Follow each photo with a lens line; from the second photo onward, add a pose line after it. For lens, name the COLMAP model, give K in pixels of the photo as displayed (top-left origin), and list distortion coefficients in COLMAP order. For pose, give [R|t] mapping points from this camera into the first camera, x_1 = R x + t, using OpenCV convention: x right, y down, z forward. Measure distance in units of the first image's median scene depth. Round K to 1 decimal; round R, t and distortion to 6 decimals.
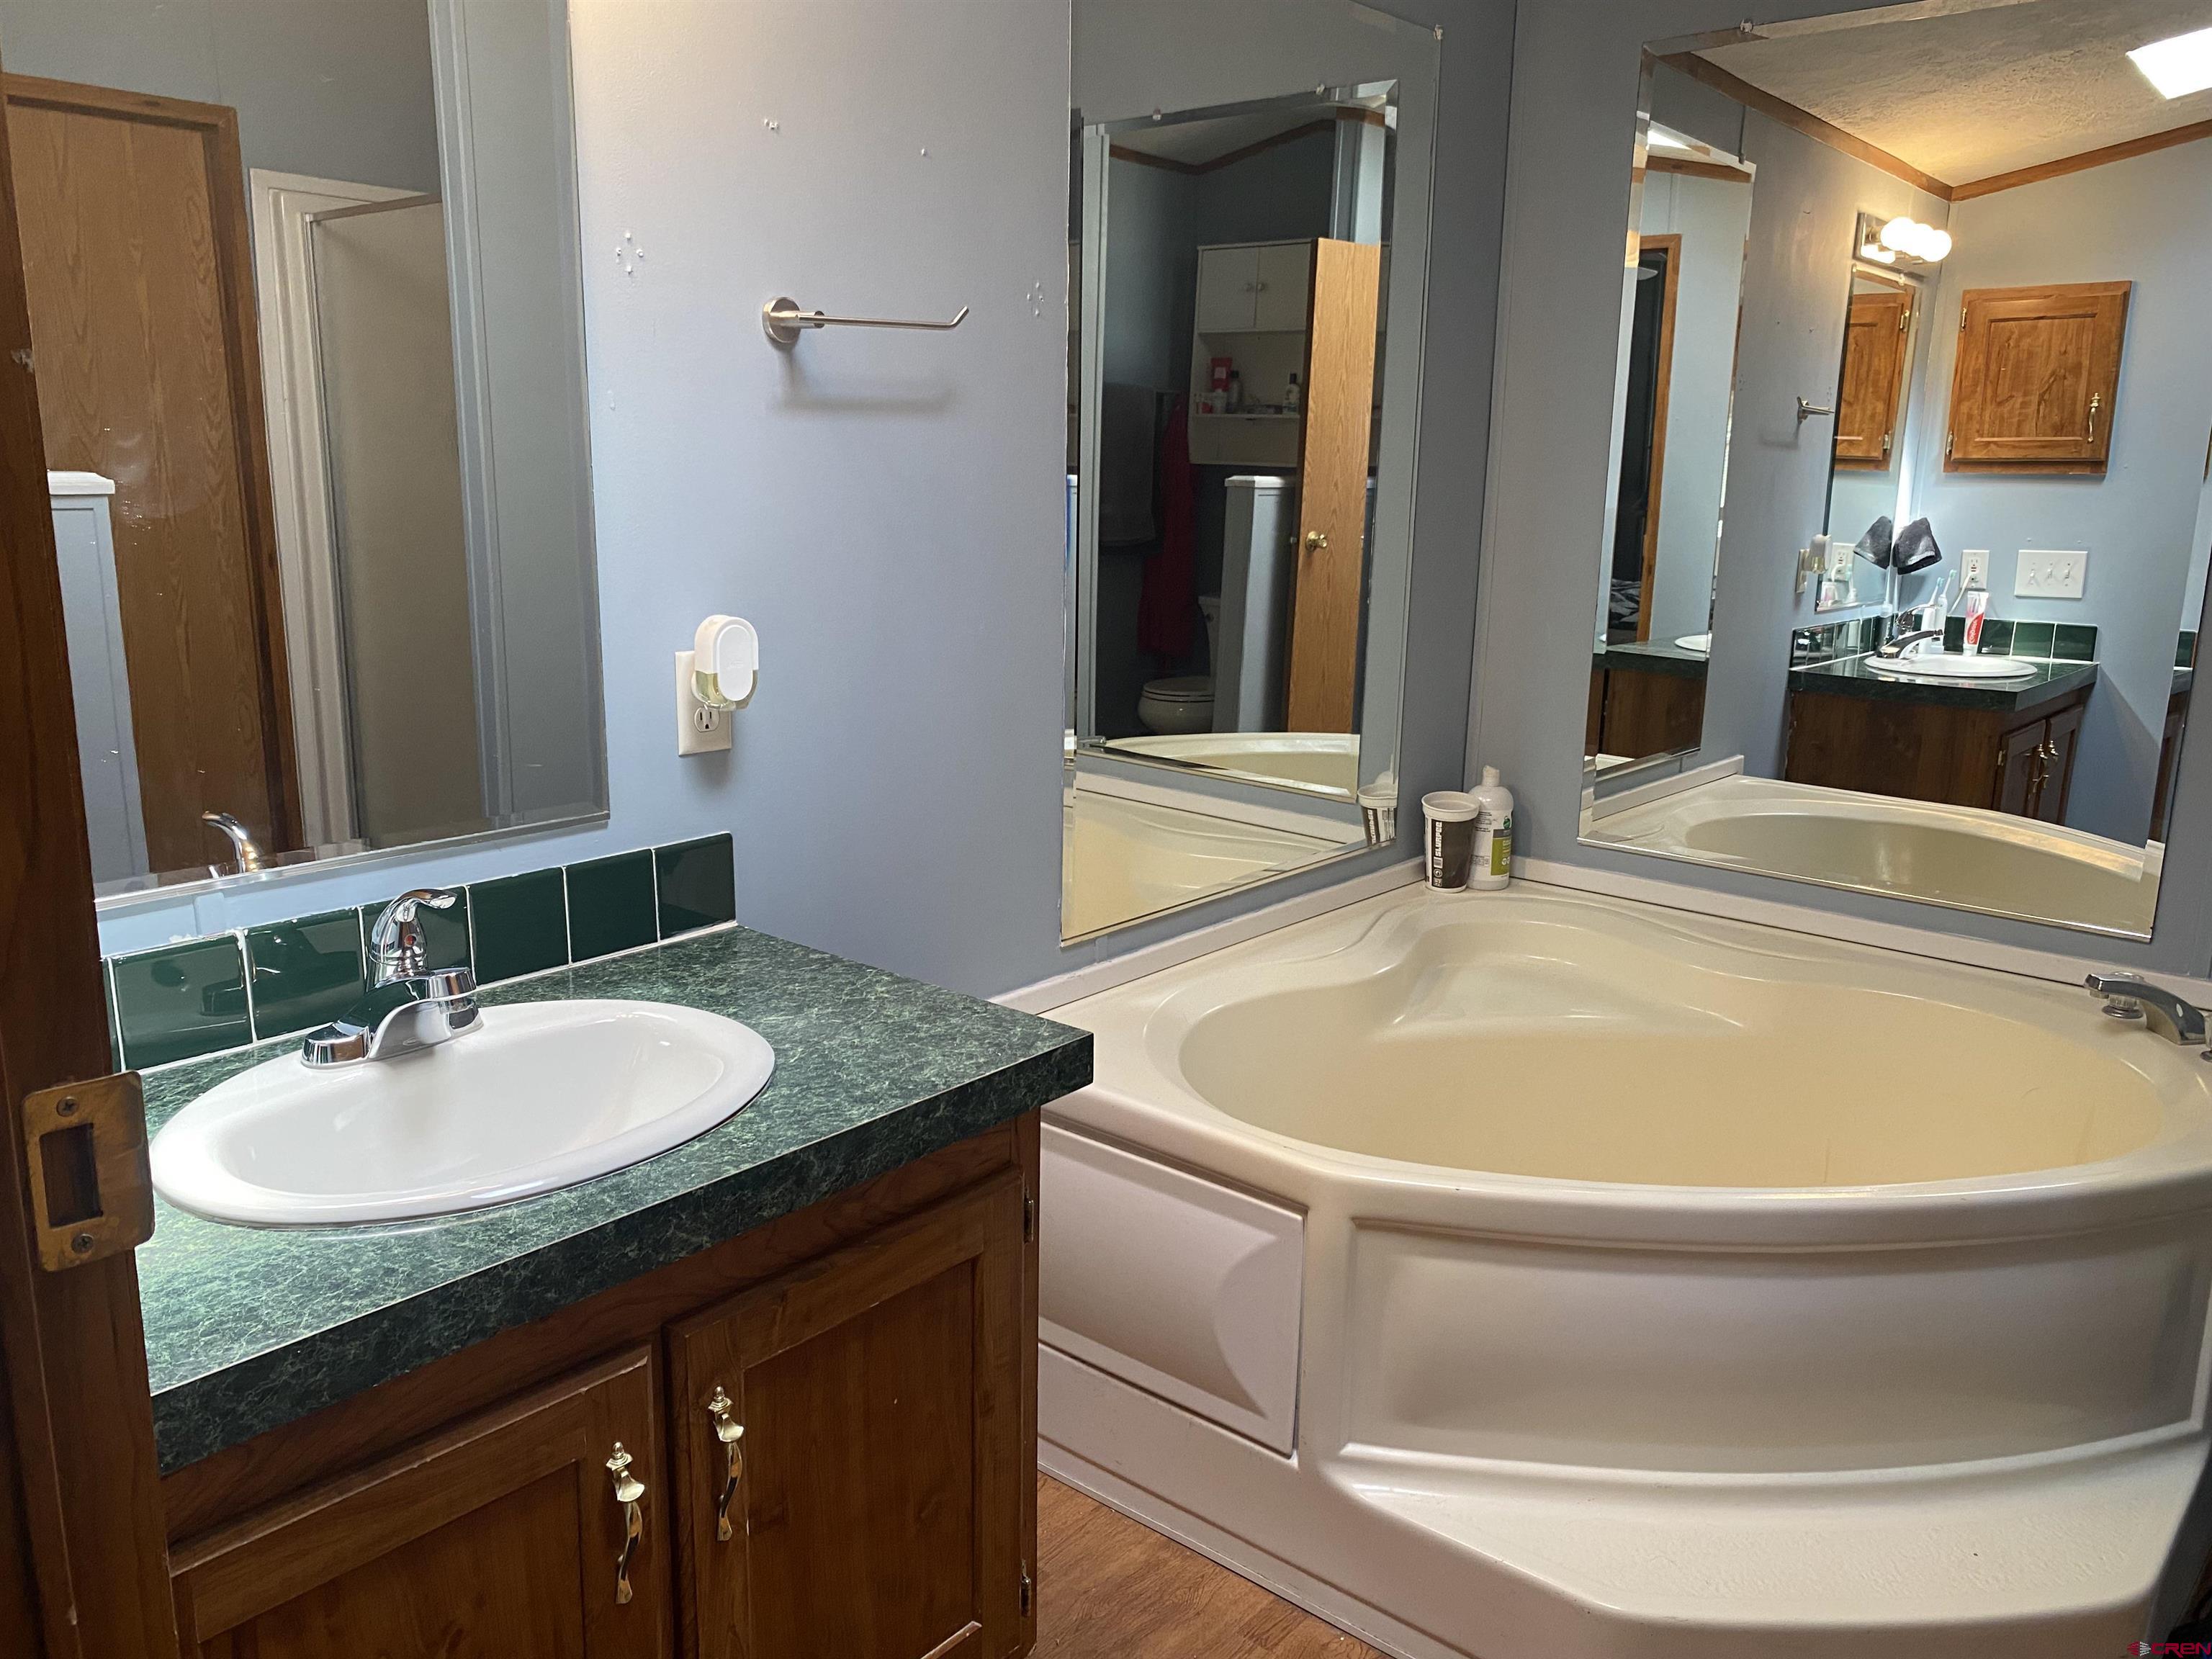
lens RADIAL K [[1695.9, 0, 1096.8], [0, 1695.9, 829.5], [0, 0, 1]] dist [0.014260, -0.006670]
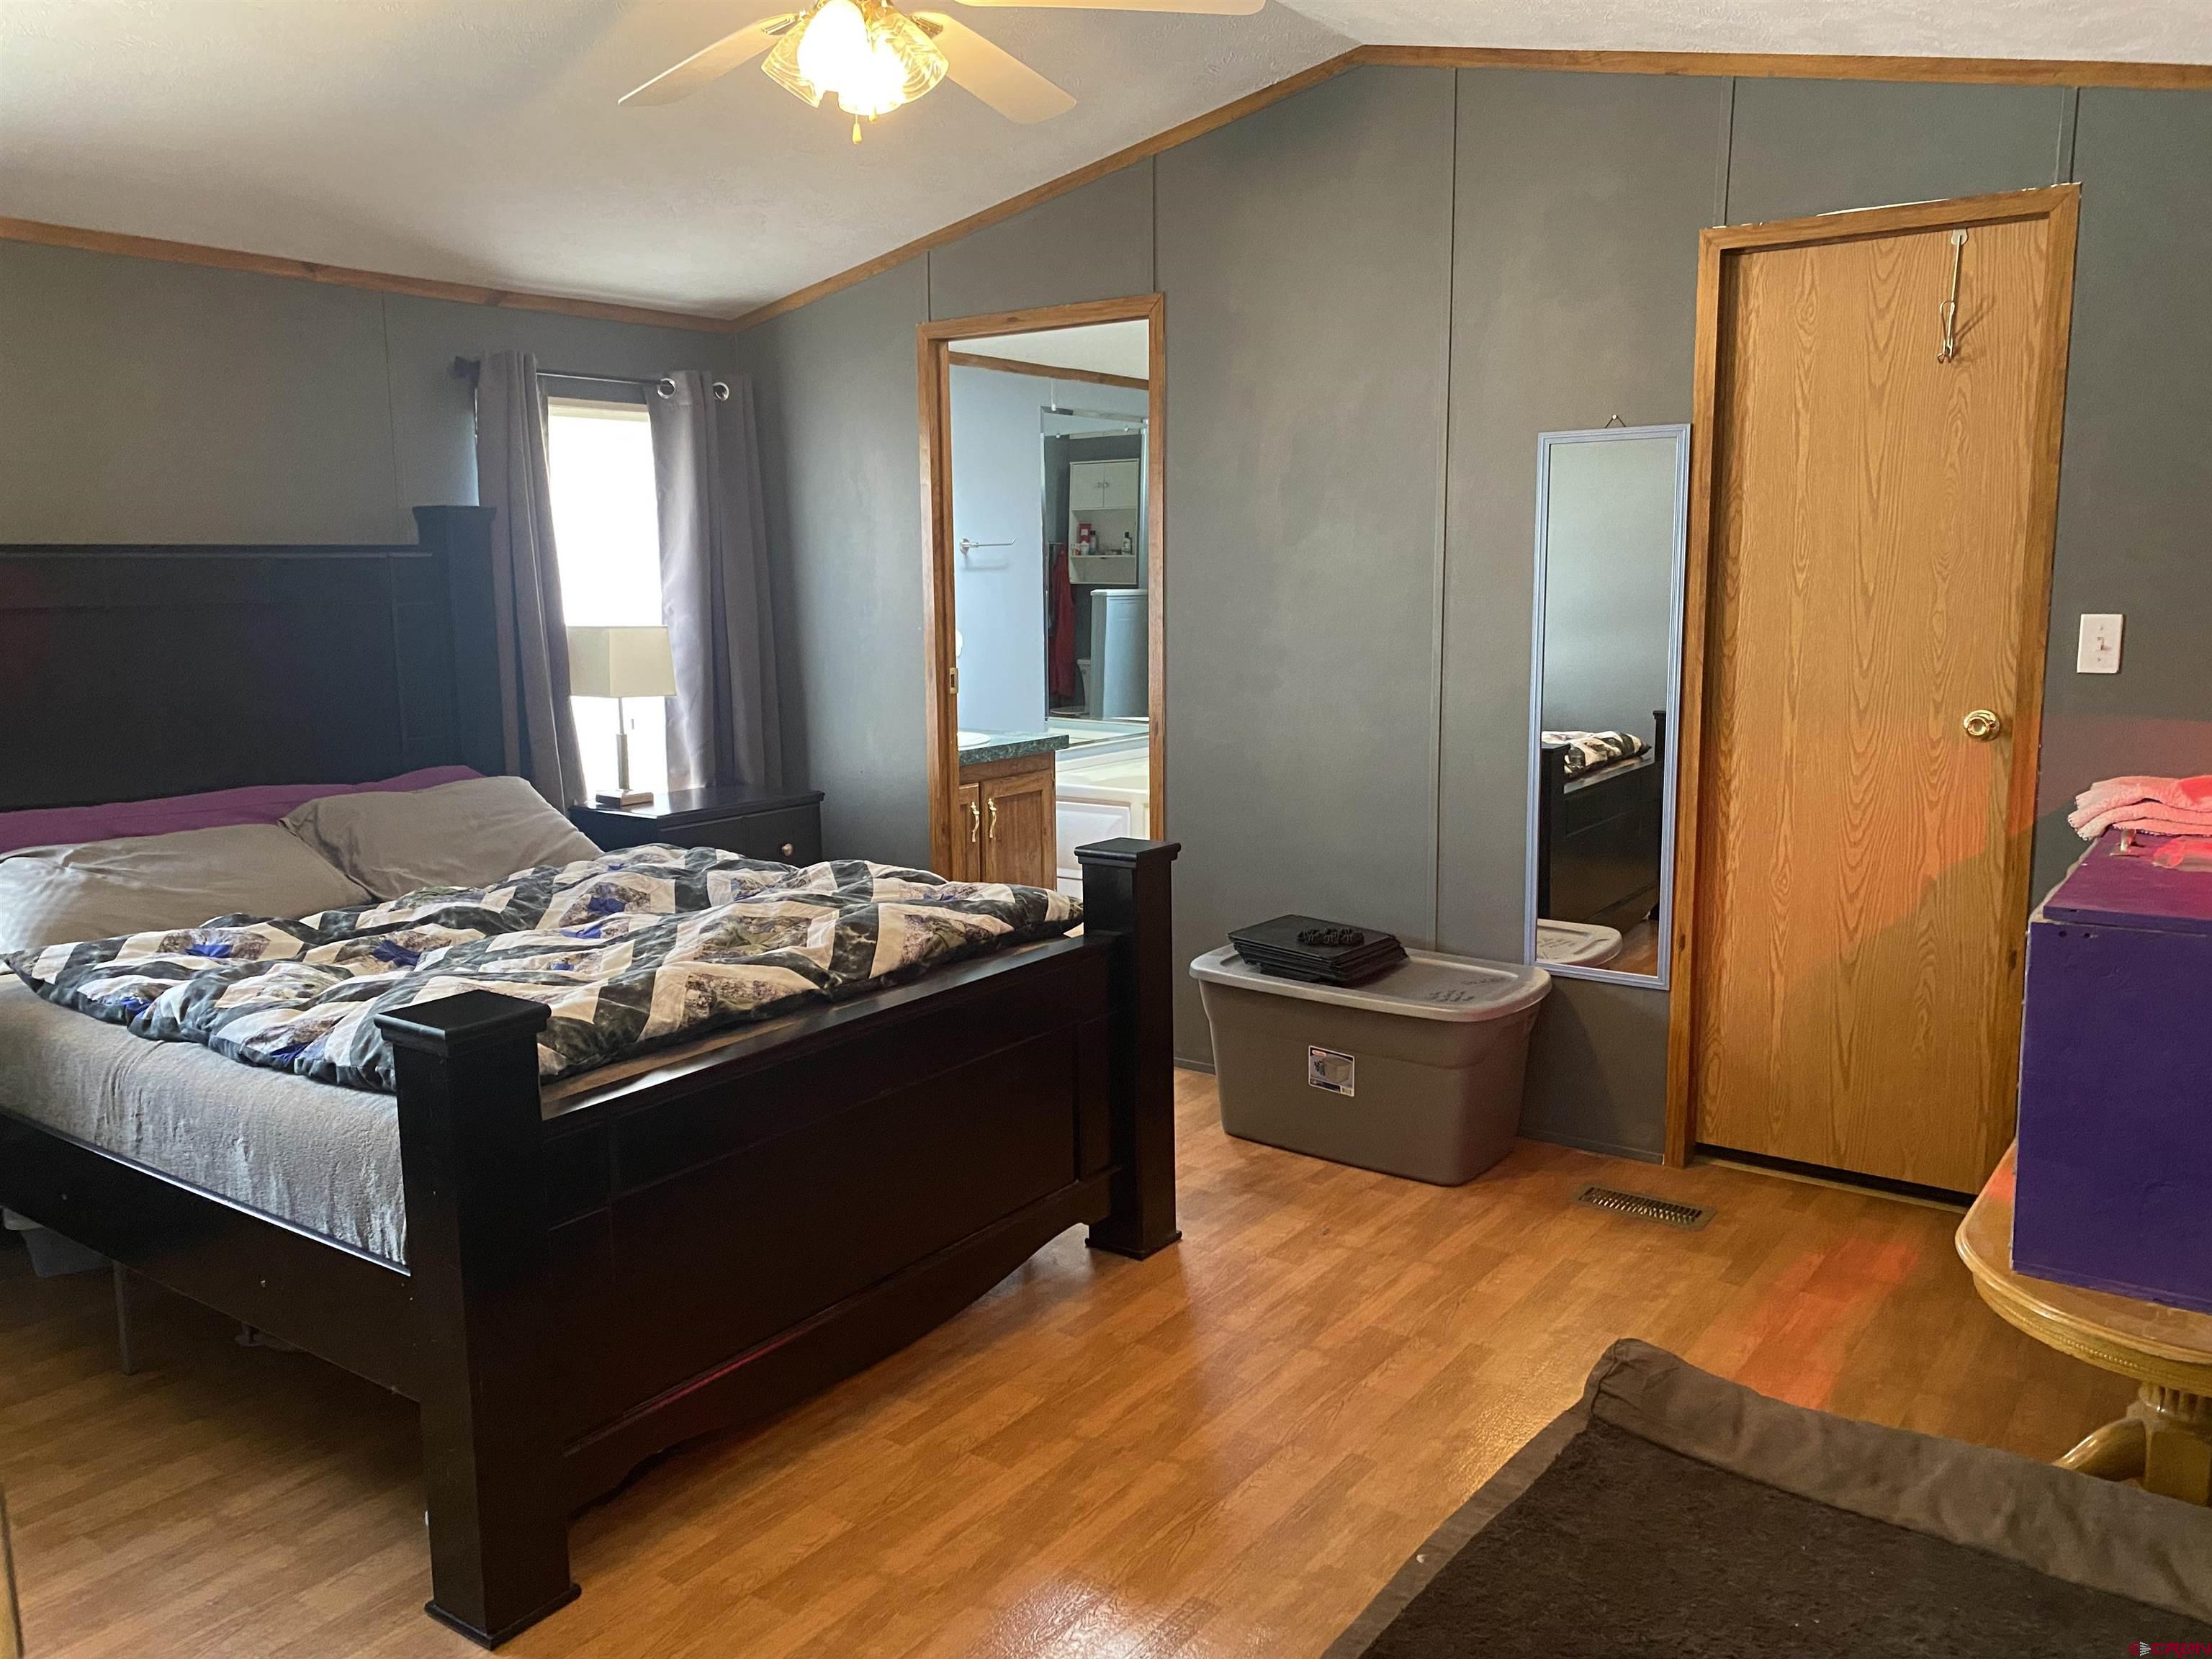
lens RADIAL K [[1695.9, 0, 1096.8], [0, 1695.9, 829.5], [0, 0, 1]] dist [0.014260, -0.006670]
pose [[0.996219, -0.032934, 0.080392, -0.072040], [0.038302, 0.997073, -0.066162, 0.166870], [-0.077978, 0.068991, 0.994565, -0.787509]]
